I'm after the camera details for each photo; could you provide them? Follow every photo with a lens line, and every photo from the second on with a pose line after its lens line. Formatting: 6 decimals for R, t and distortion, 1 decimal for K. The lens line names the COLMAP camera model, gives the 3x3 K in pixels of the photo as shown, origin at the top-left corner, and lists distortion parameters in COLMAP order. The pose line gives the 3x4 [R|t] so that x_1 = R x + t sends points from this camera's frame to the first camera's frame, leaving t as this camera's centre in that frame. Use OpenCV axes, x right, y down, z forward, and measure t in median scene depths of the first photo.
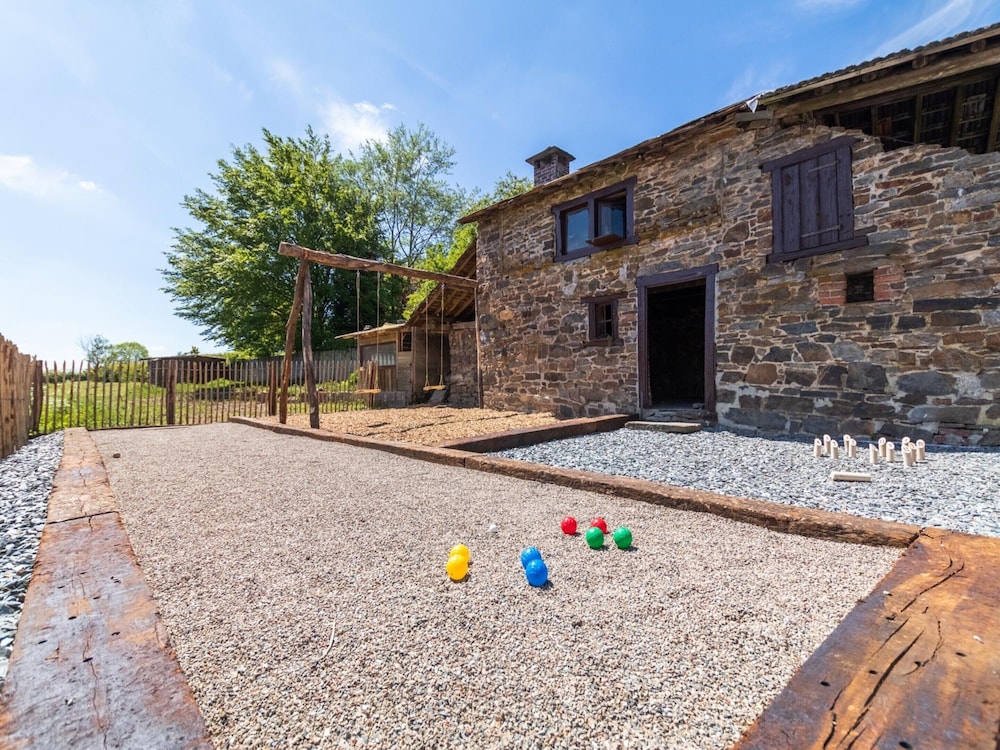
lens RADIAL K [[456.6, 0, 497.2], [0, 456.6, 378.3], [0, 0, 1]] dist [0.005796, -0.001770]
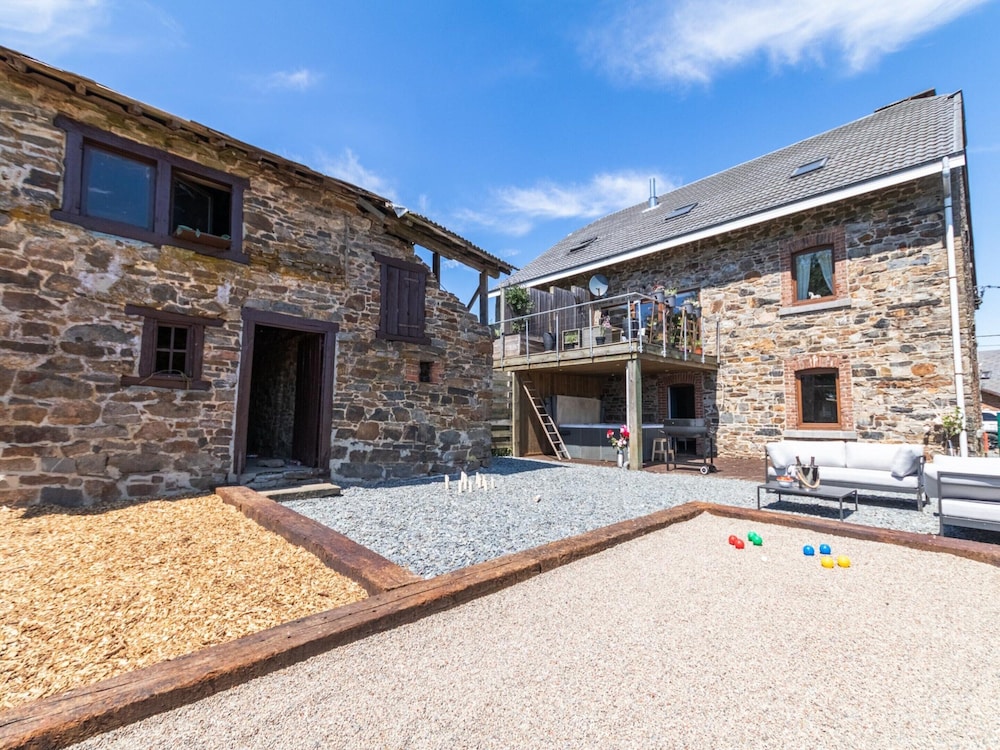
lens RADIAL K [[456.6, 0, 491.9], [0, 456.6, 384.3], [0, 0, 1]] dist [0.005796, -0.001770]
pose [[-0.026900, 0.070073, 0.997179, -0.407534], [-0.028972, 0.997066, -0.070847, -0.037879], [-0.999218, -0.030796, -0.024791, 0.498583]]
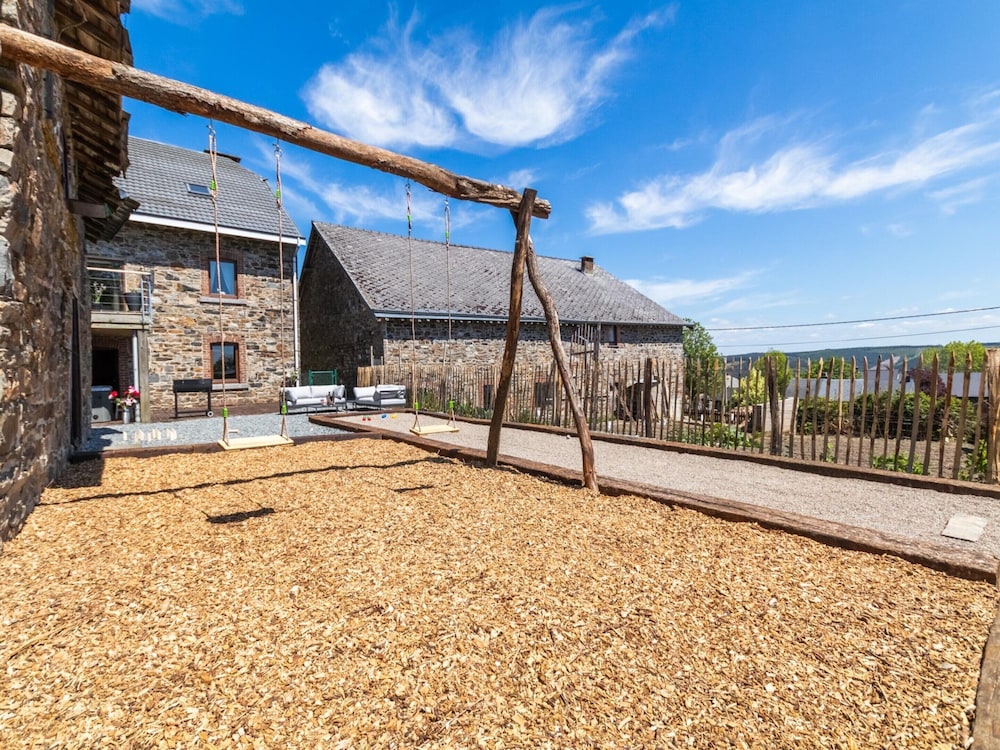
lens RADIAL K [[456.6, 0, 500.0], [0, 456.6, 375.7], [0, 0, 1]] dist [0.005796, -0.001770]
pose [[-0.999128, 0.021063, 0.036052, -0.361300], [0.020914, 0.999771, -0.004492, -0.028042], [-0.036138, -0.003734, -0.999340, 1.476726]]
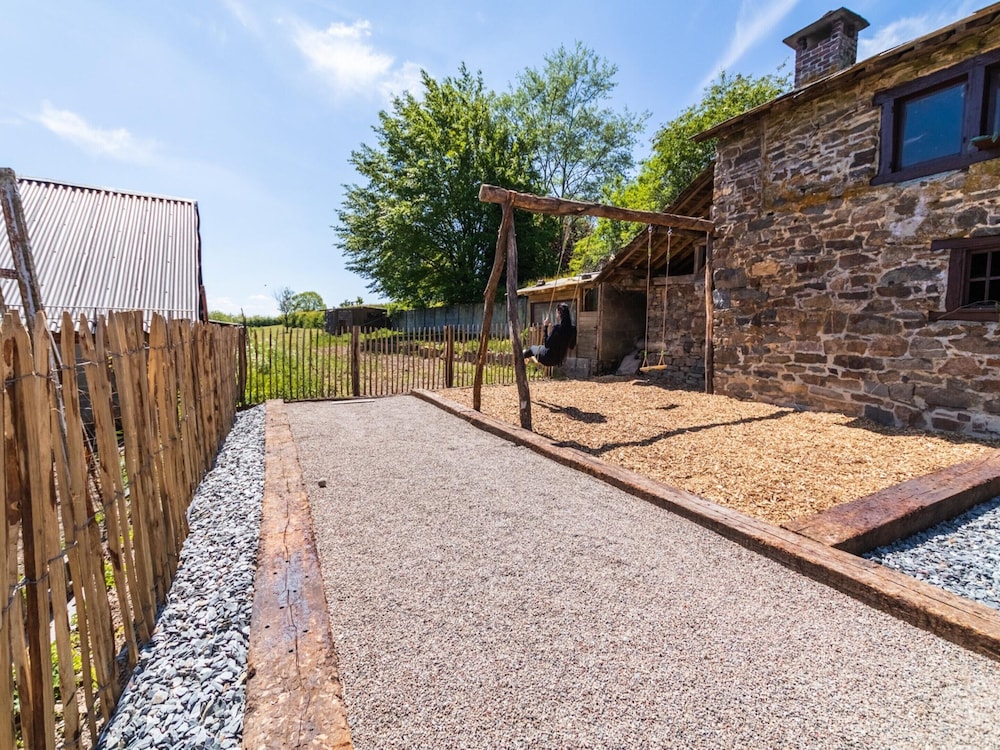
lens RADIAL K [[456.6, 0, 498.0], [0, 456.6, 368.5], [0, 0, 1]] dist [0.005796, -0.001770]
pose [[0.958867, 0.034869, -0.281705, -0.190547], [-0.007119, 0.995068, 0.098939, -0.057144], [0.283766, -0.092864, 0.954386, 0.211249]]
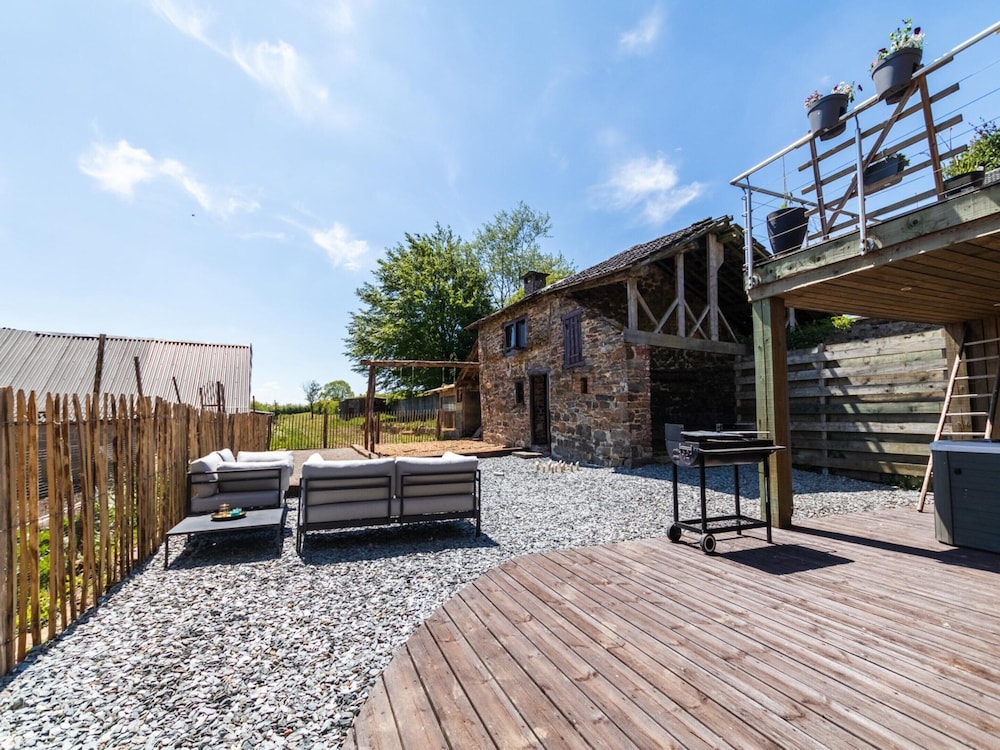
lens RADIAL K [[456.6, 0, 484.4], [0, 456.6, 384.4], [0, 0, 1]] dist [0.005796, -0.001770]
pose [[0.932338, -0.028414, -0.360469, 0.664821], [0.011363, 0.998718, -0.049334, -0.067722], [0.361409, 0.041900, 0.931466, -0.600002]]
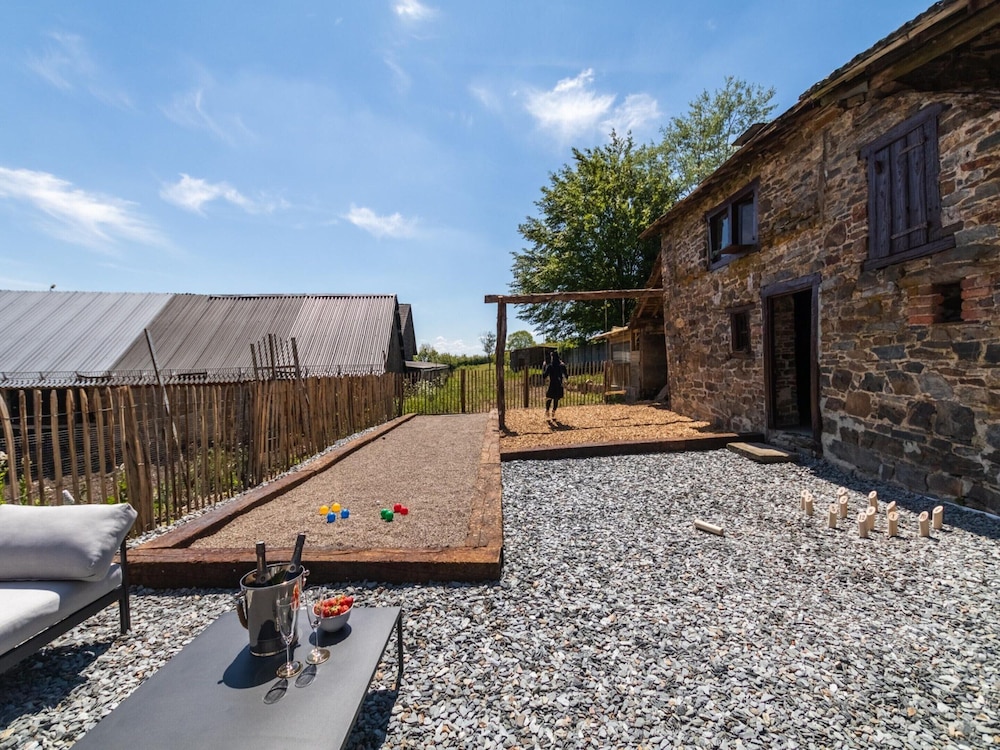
lens RADIAL K [[456.6, 0, 494.9], [0, 456.6, 377.6], [0, 0, 1]] dist [0.005796, -0.001770]
pose [[0.735735, 0.000885, -0.677269, 0.455242], [0.036404, 0.998502, 0.040851, -0.080860], [0.676290, -0.054711, 0.734601, -0.047421]]
